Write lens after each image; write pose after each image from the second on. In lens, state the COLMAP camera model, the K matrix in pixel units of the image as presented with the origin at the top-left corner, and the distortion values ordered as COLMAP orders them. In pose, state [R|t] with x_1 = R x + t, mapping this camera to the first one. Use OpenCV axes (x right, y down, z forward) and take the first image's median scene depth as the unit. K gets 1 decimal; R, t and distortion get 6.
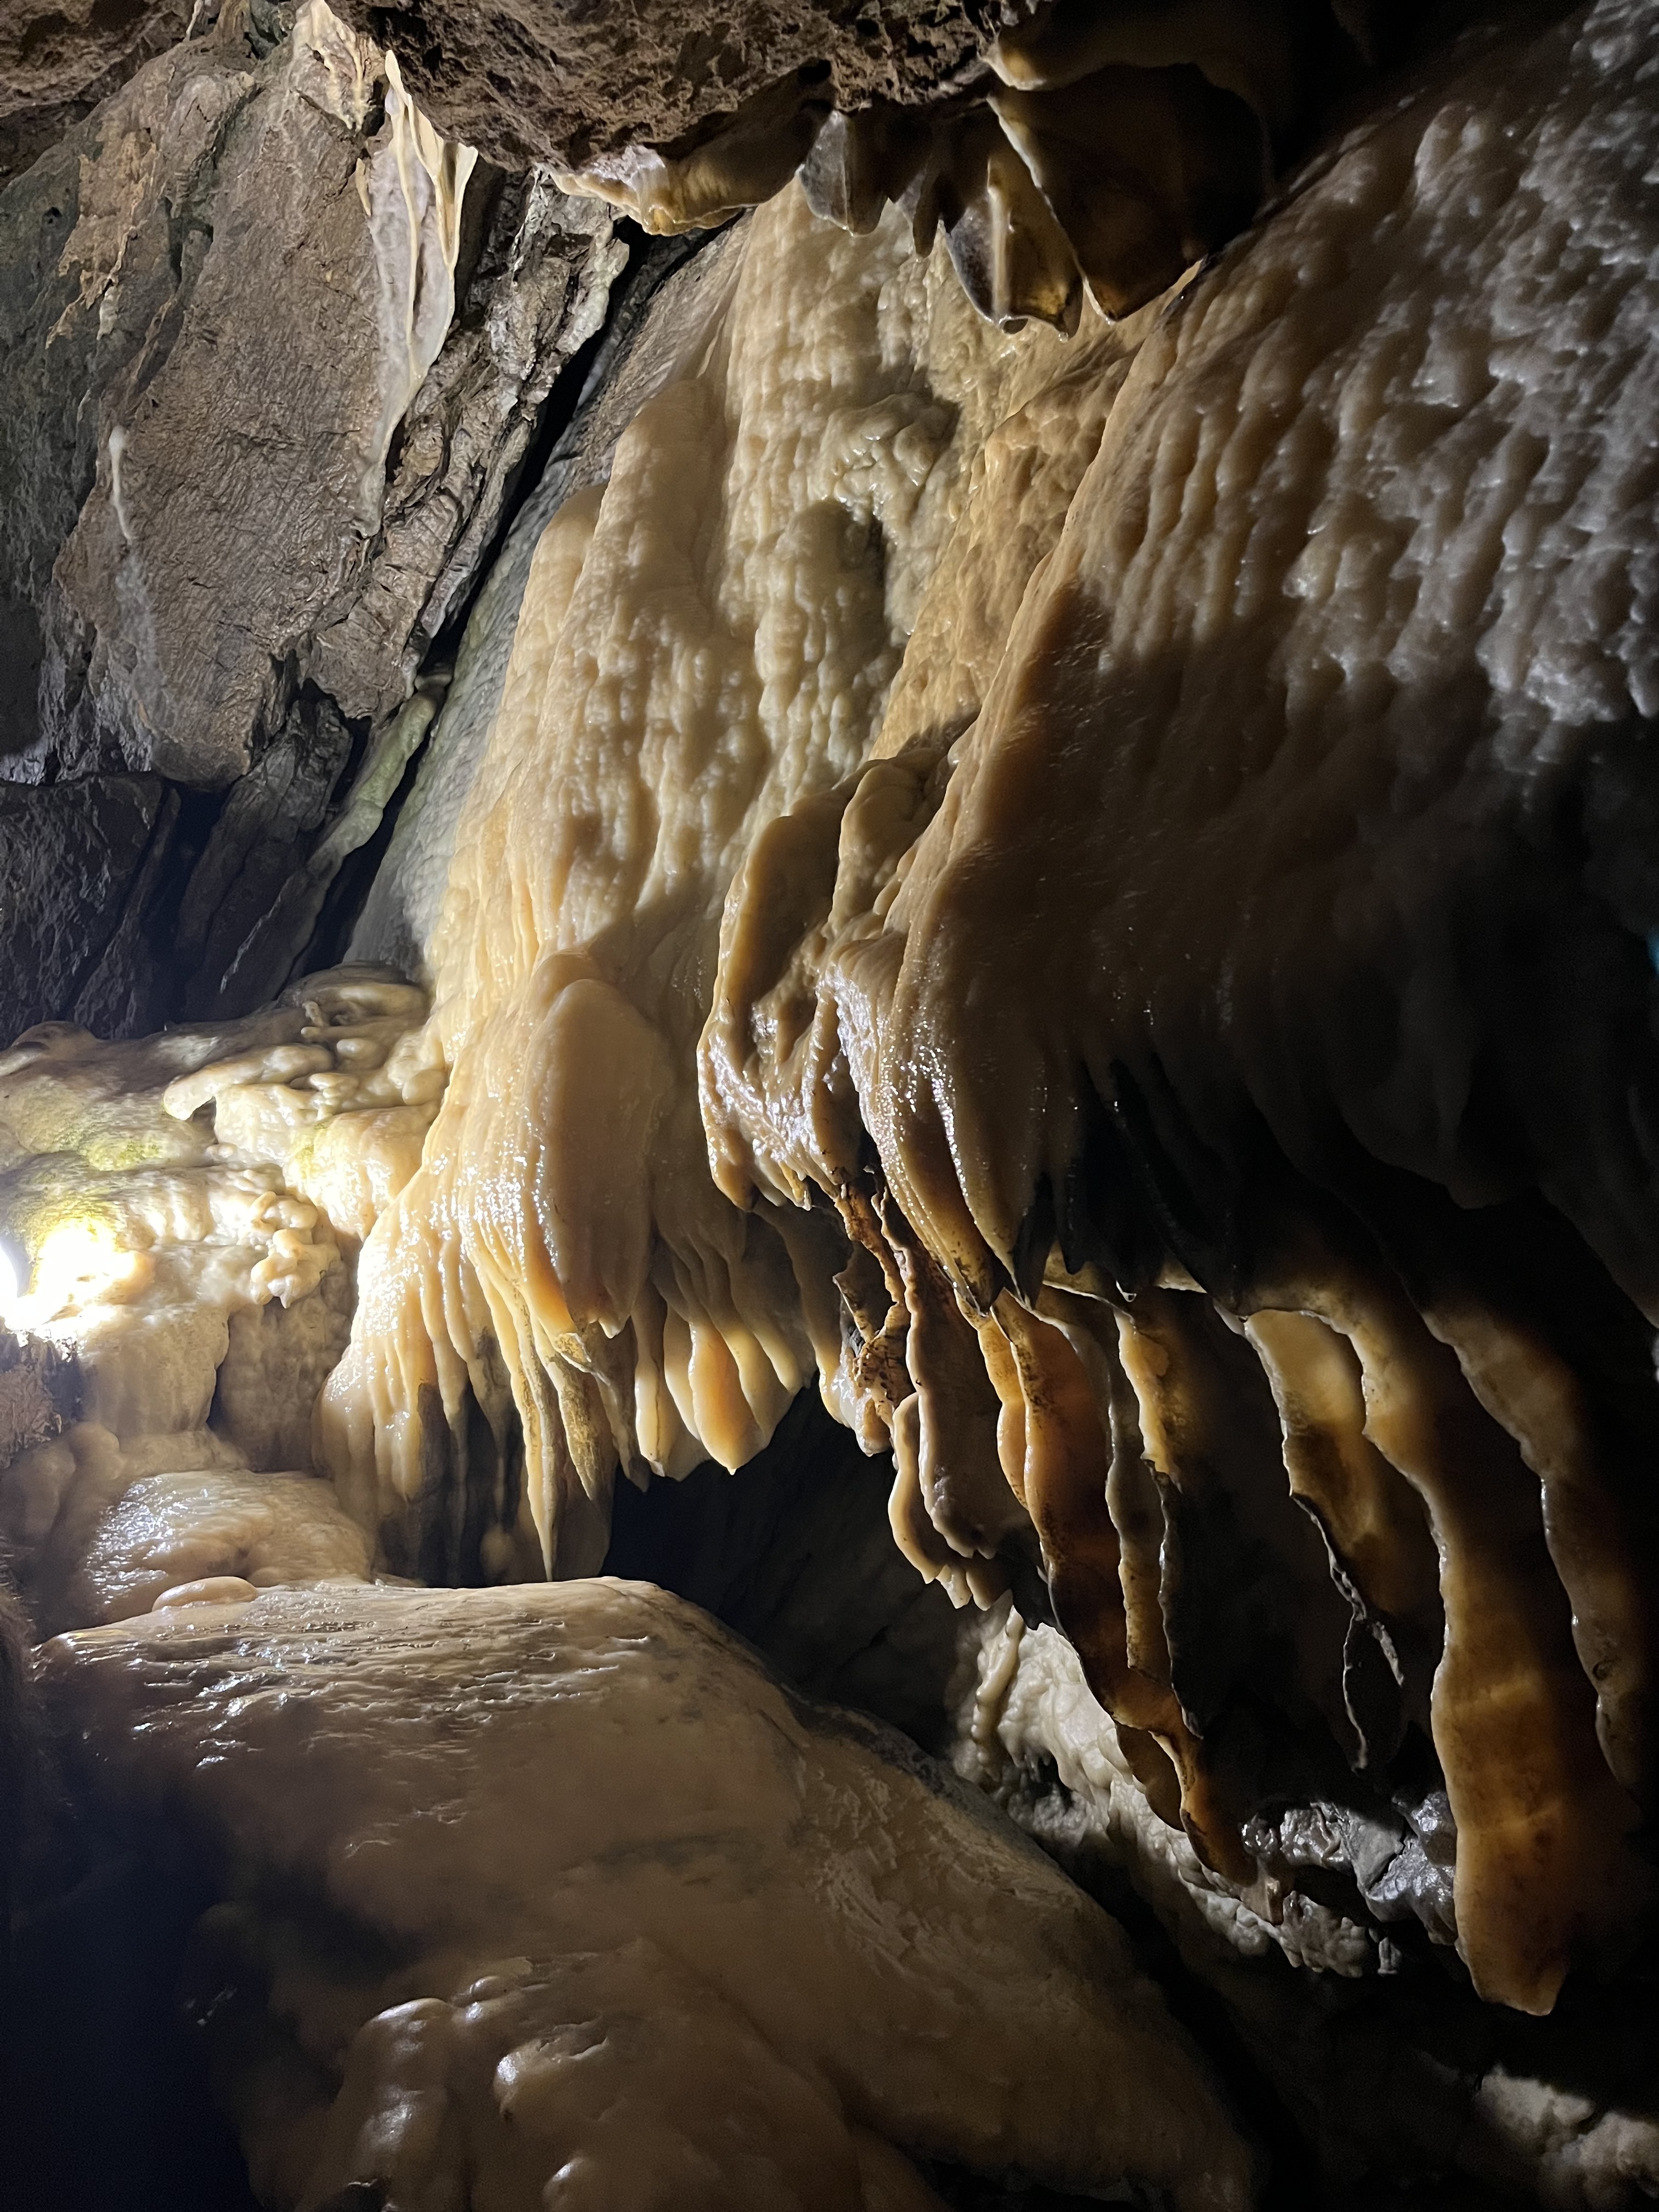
lens RADIAL K [[1660.5, 0, 832.9], [0, 1660.5, 1107.5], [0, 0, 1]] dist [0.013157, 0.002061]
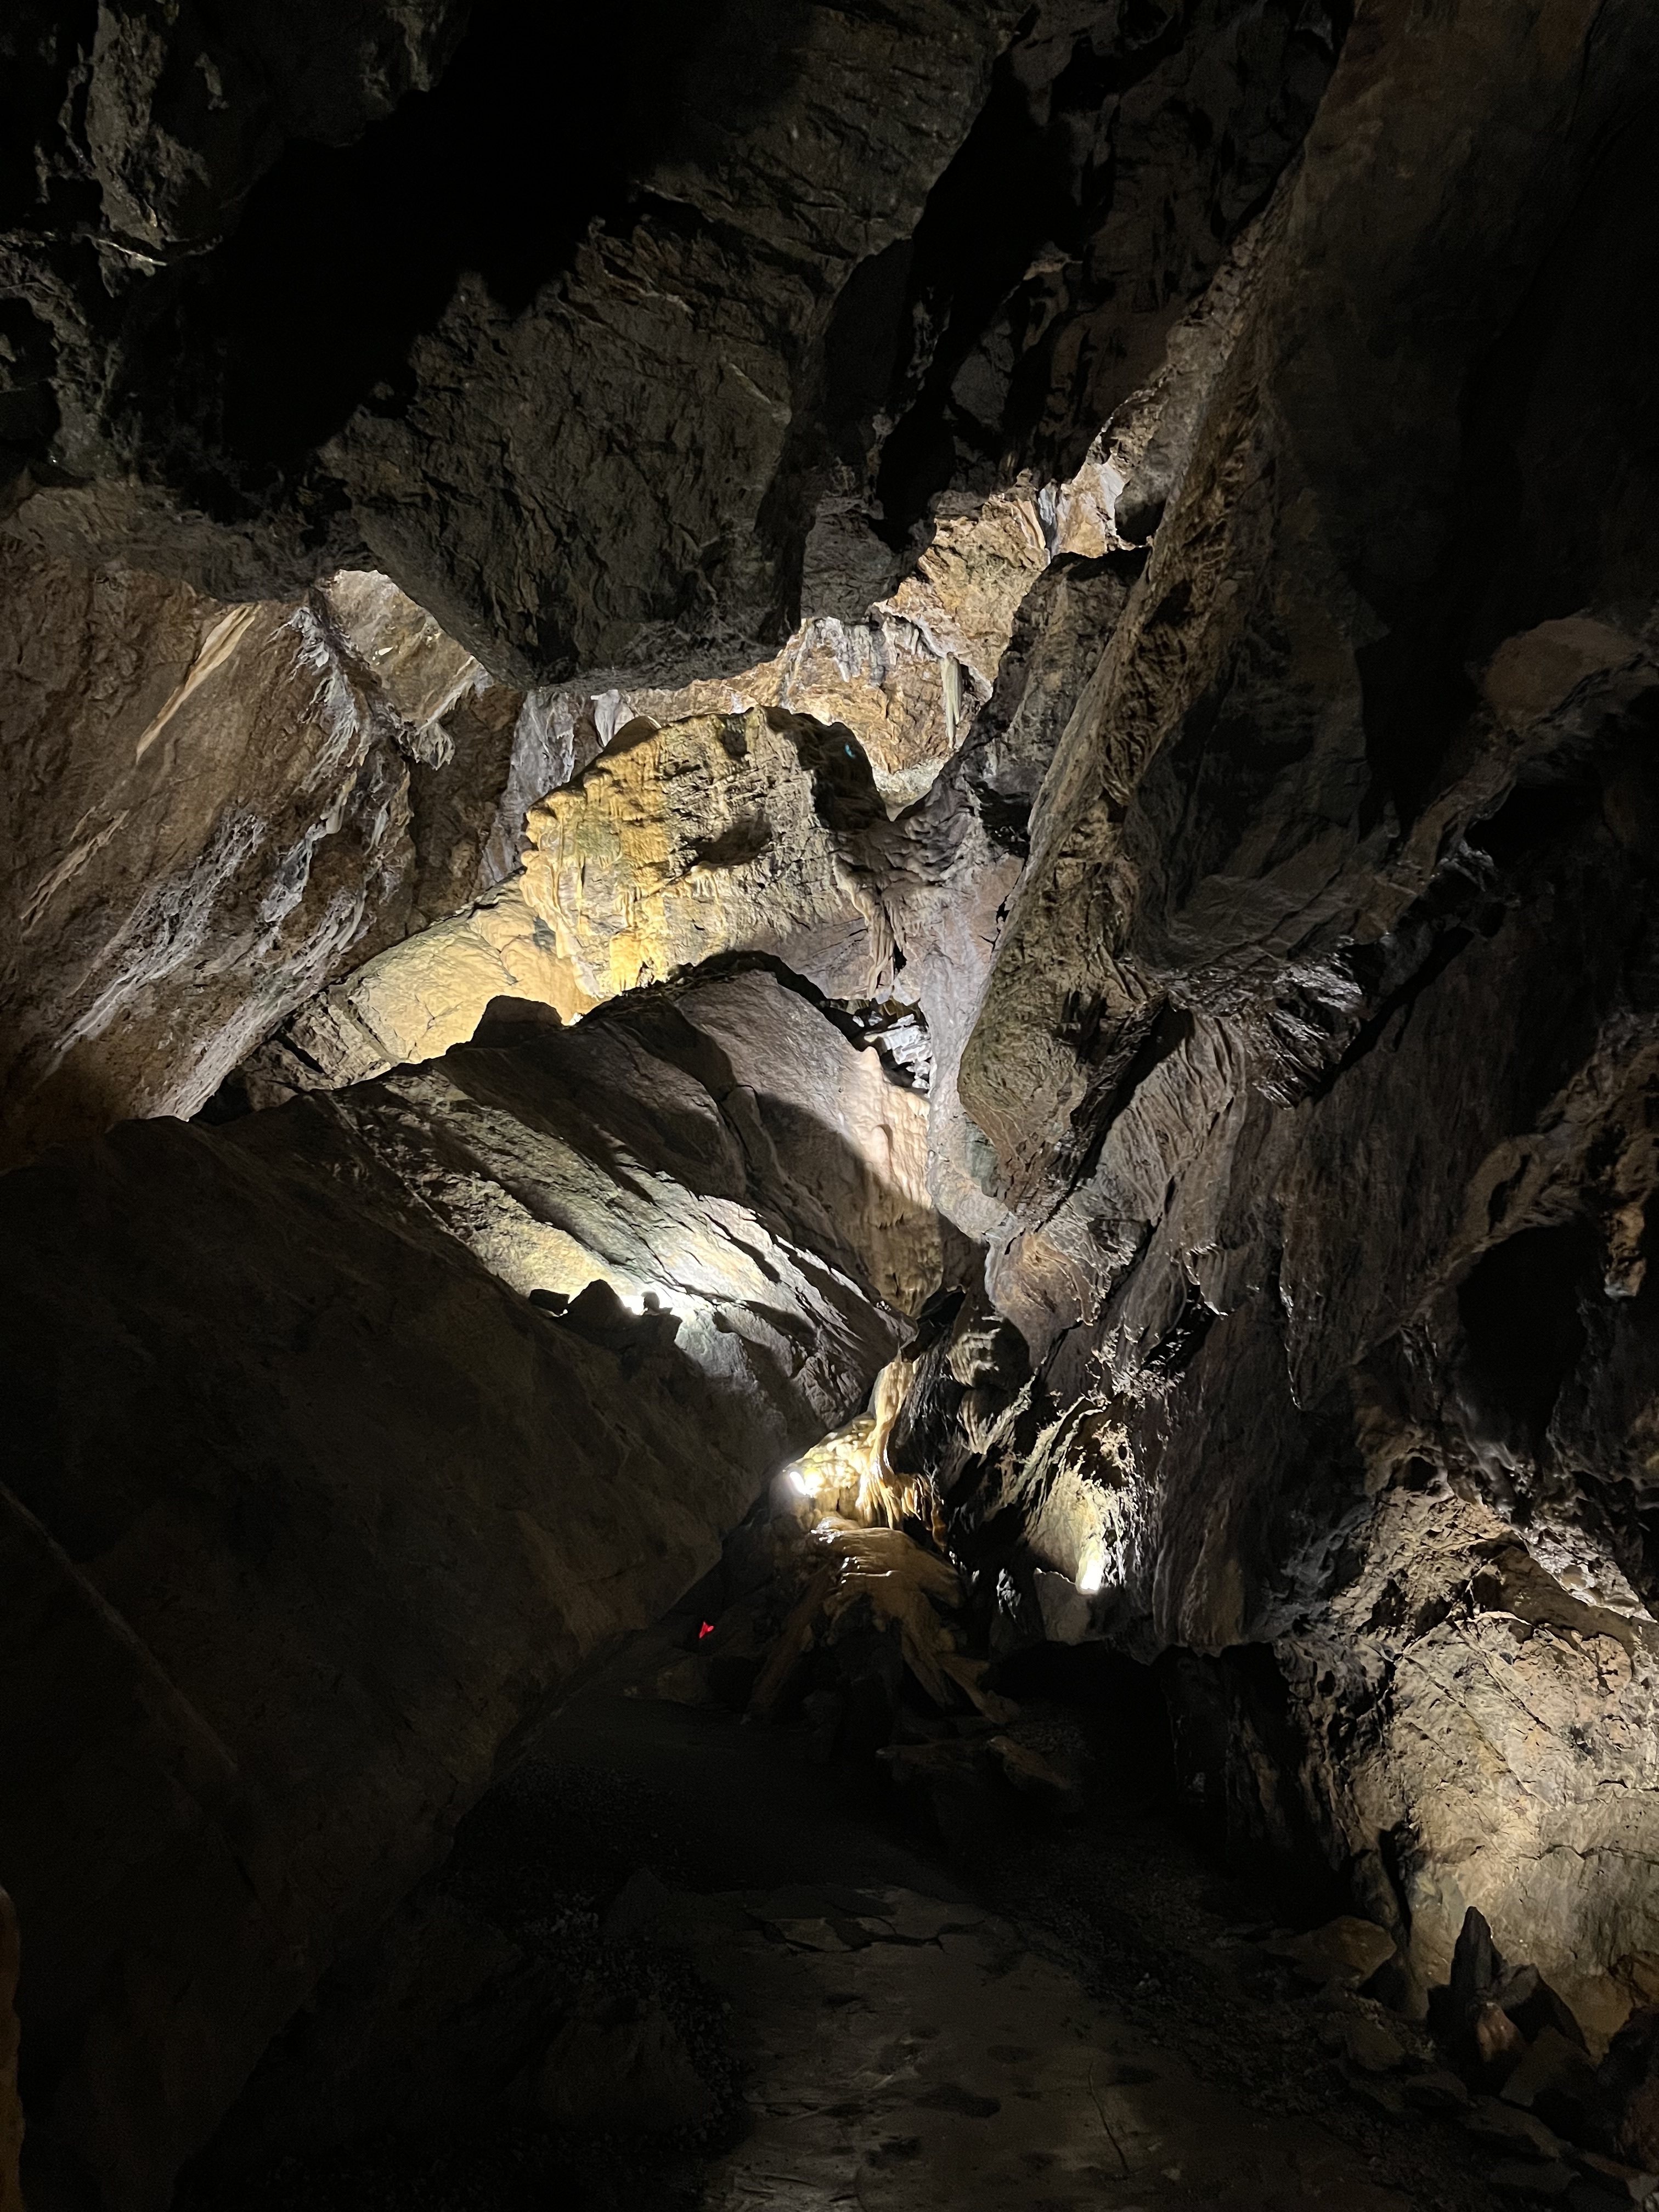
lens RADIAL K [[1660.5, 0, 829.0], [0, 1660.5, 1104.3], [0, 0, 1]] dist [0.013157, 0.002061]
pose [[0.899553, -0.112709, -0.422020, 1.973368], [0.052428, 0.987012, -0.151851, -0.283659], [0.433653, 0.114473, 0.893779, -3.870301]]
